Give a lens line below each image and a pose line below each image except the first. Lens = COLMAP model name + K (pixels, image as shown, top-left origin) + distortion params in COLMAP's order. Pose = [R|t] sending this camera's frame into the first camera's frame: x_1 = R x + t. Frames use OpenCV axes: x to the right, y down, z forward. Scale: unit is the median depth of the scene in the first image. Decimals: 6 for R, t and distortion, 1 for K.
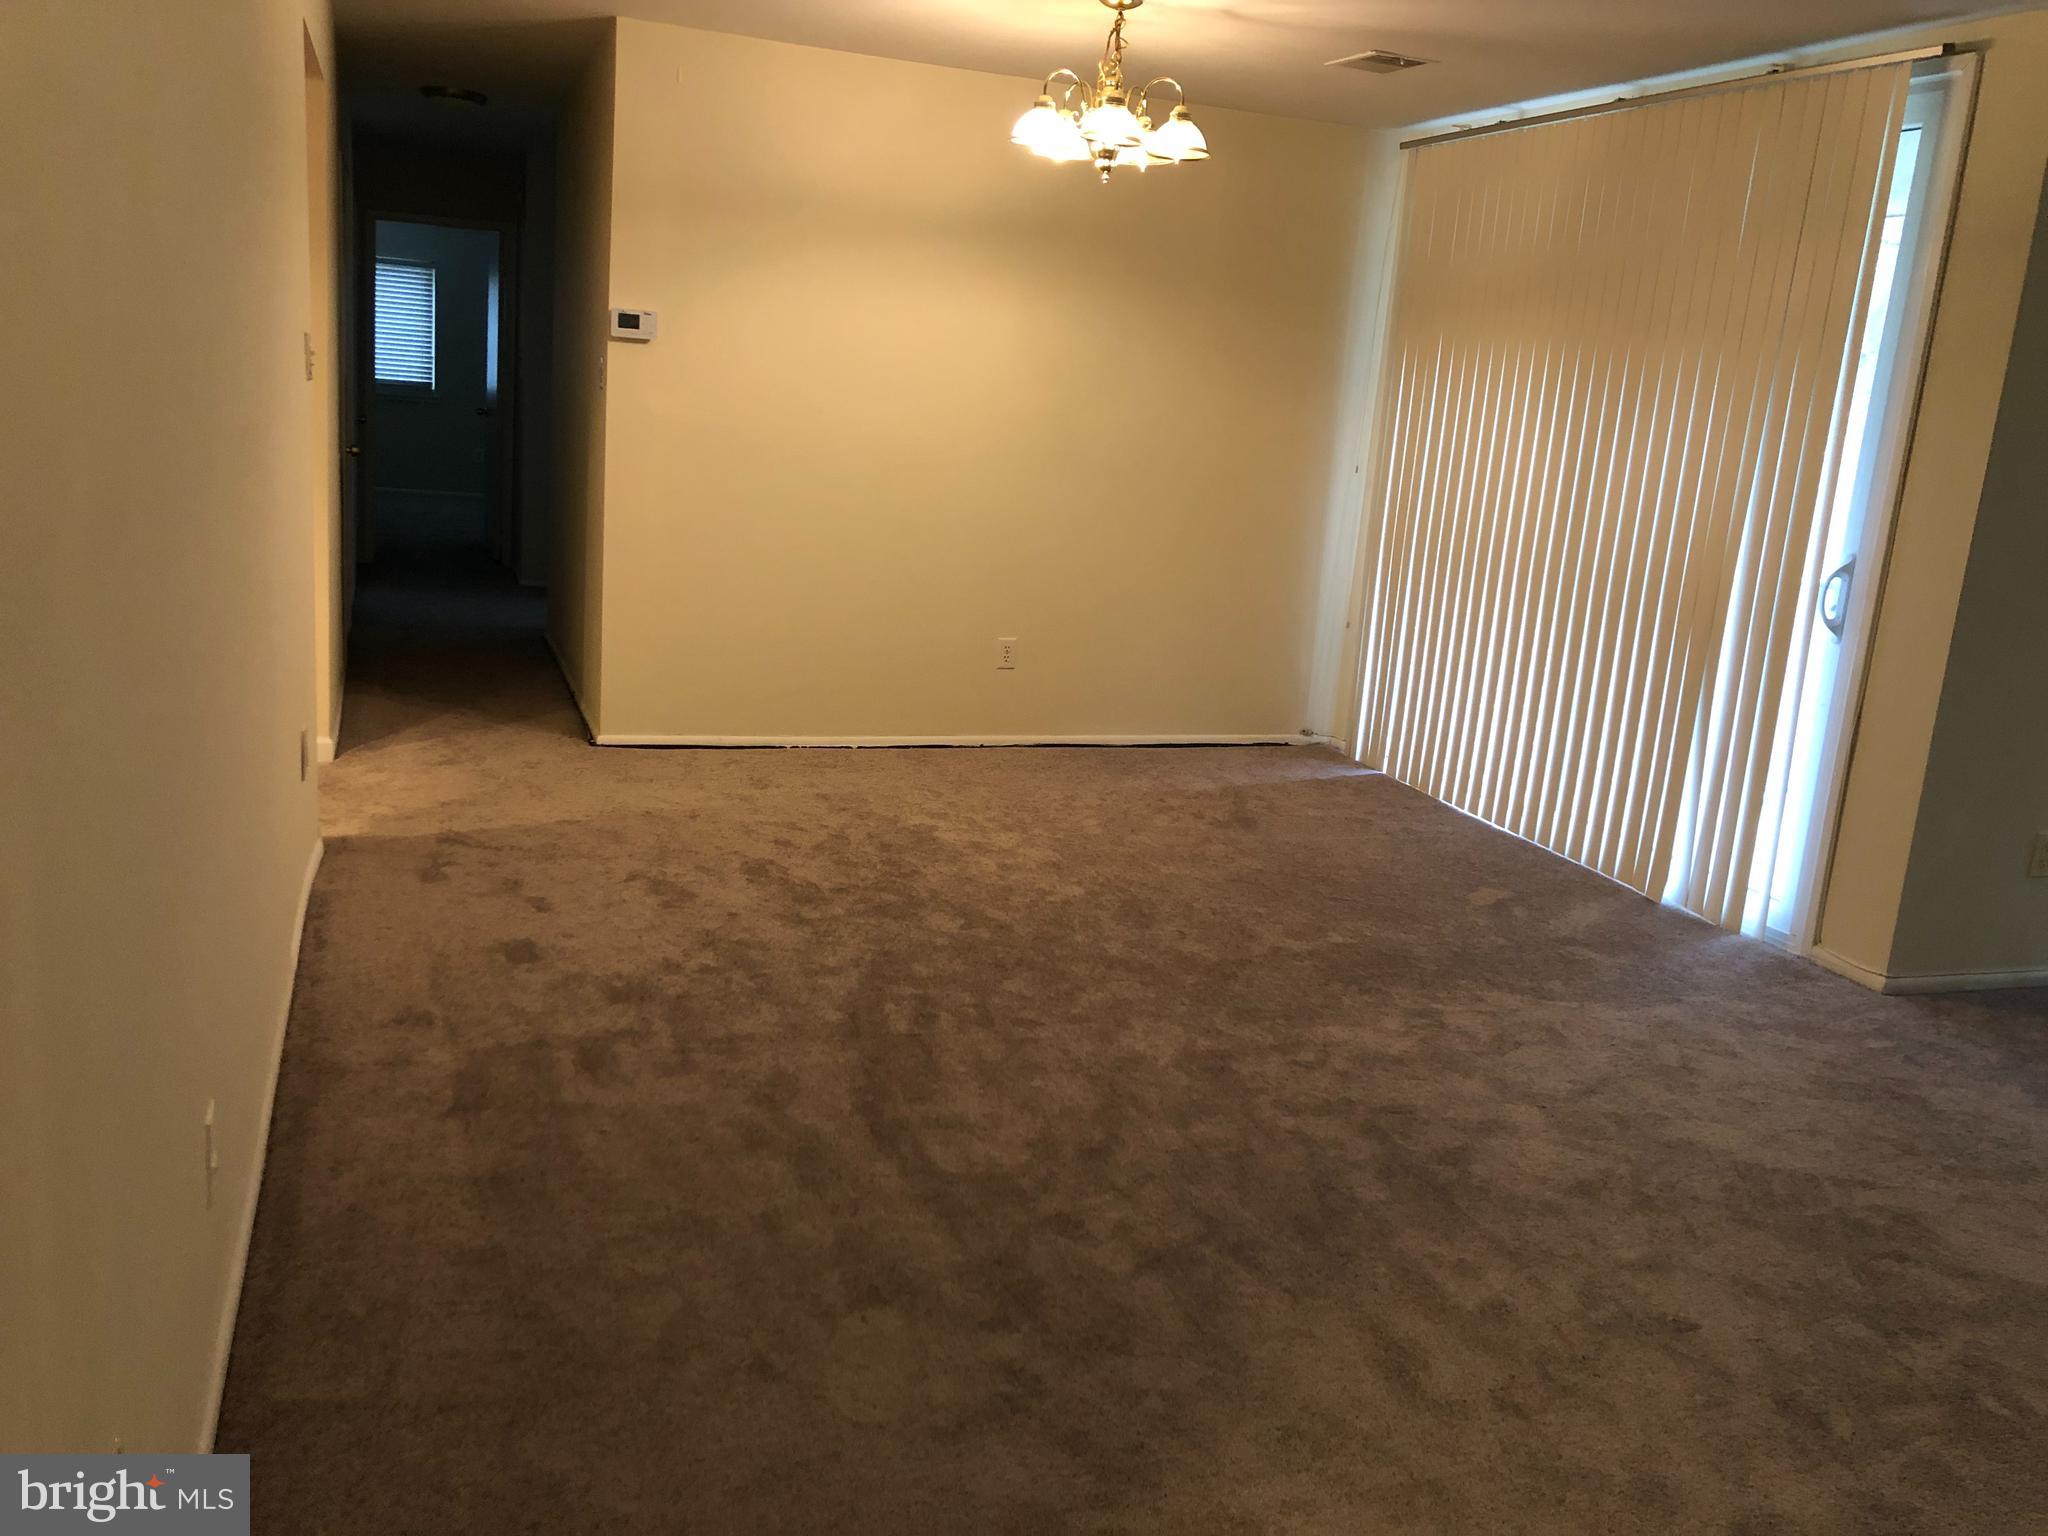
lens RADIAL K [[1666.6, 0, 1020.0], [0, 1666.6, 739.4], [0, 0, 1]] dist [0.015206, -0.001224]
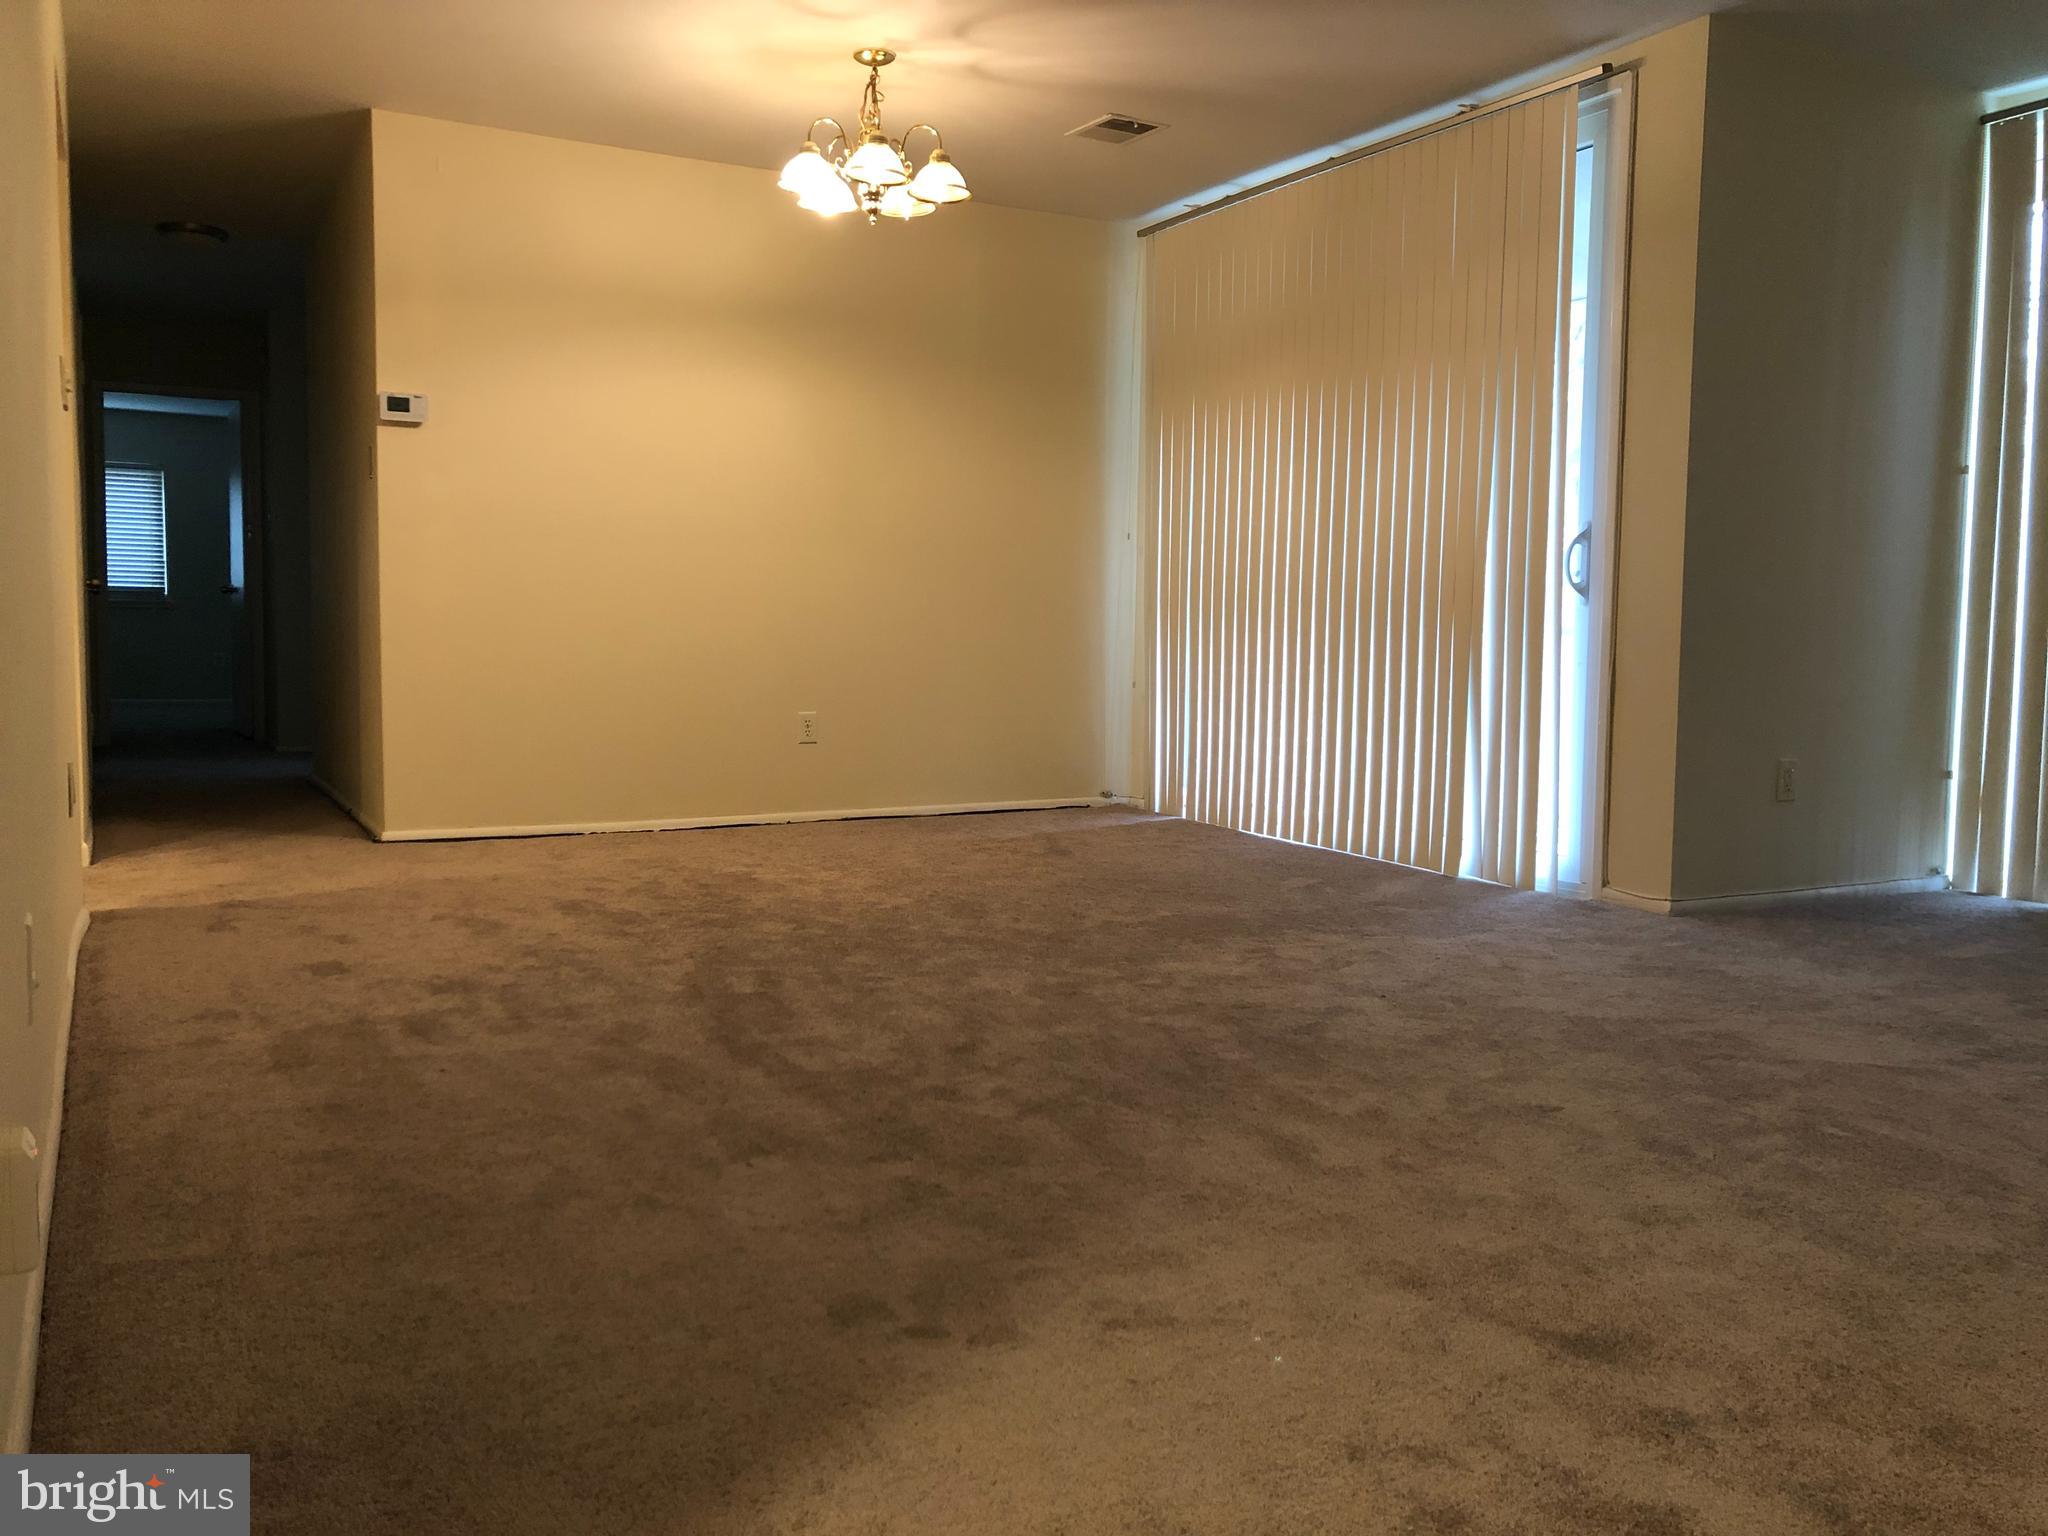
lens RADIAL K [[1664.7, 0, 1039.8], [0, 1664.7, 737.2], [0, 0, 1]] dist [0.036142, -0.029270]
pose [[0.985686, -0.076494, 0.150241, -0.031440], [0.095409, 0.987807, -0.123020, 0.138566], [-0.138999, 0.135593, 0.980966, -0.001171]]
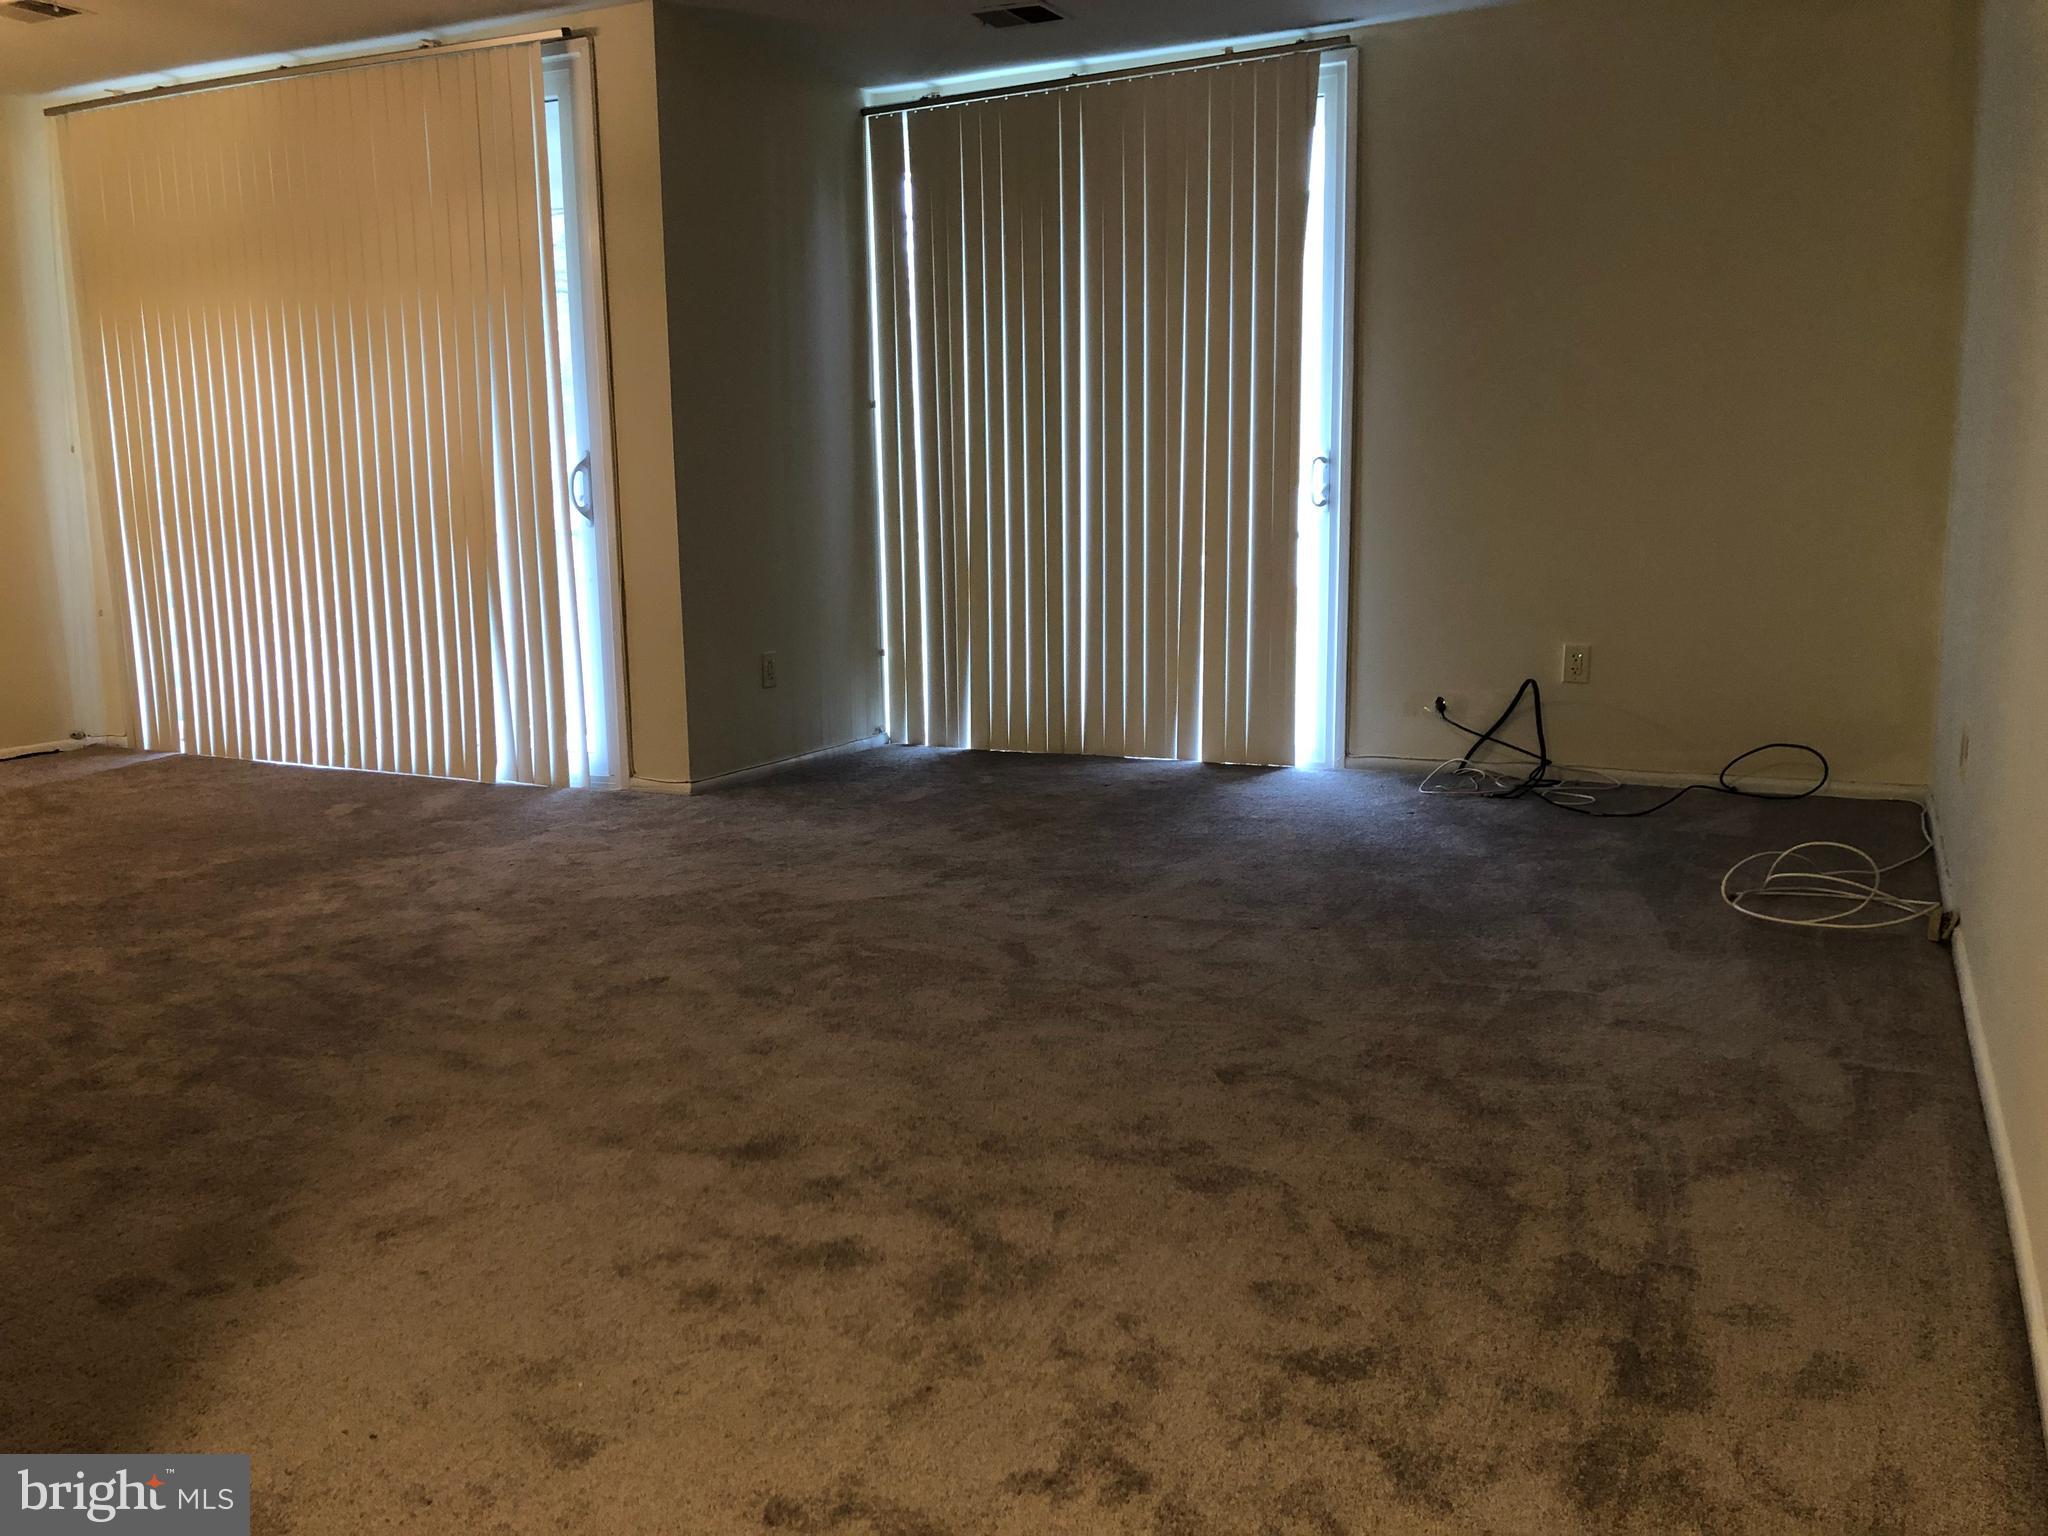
lens RADIAL K [[1645.2, 0, 1032.0], [0, 1645.2, 743.9], [0, 0, 1]] dist [0.009962, -0.005148]
pose [[0.709697, -0.192757, 0.677624, -0.128024], [0.213265, 0.975494, 0.054130, 0.107540], [-0.671452, 0.106097, 0.733414, -0.067478]]
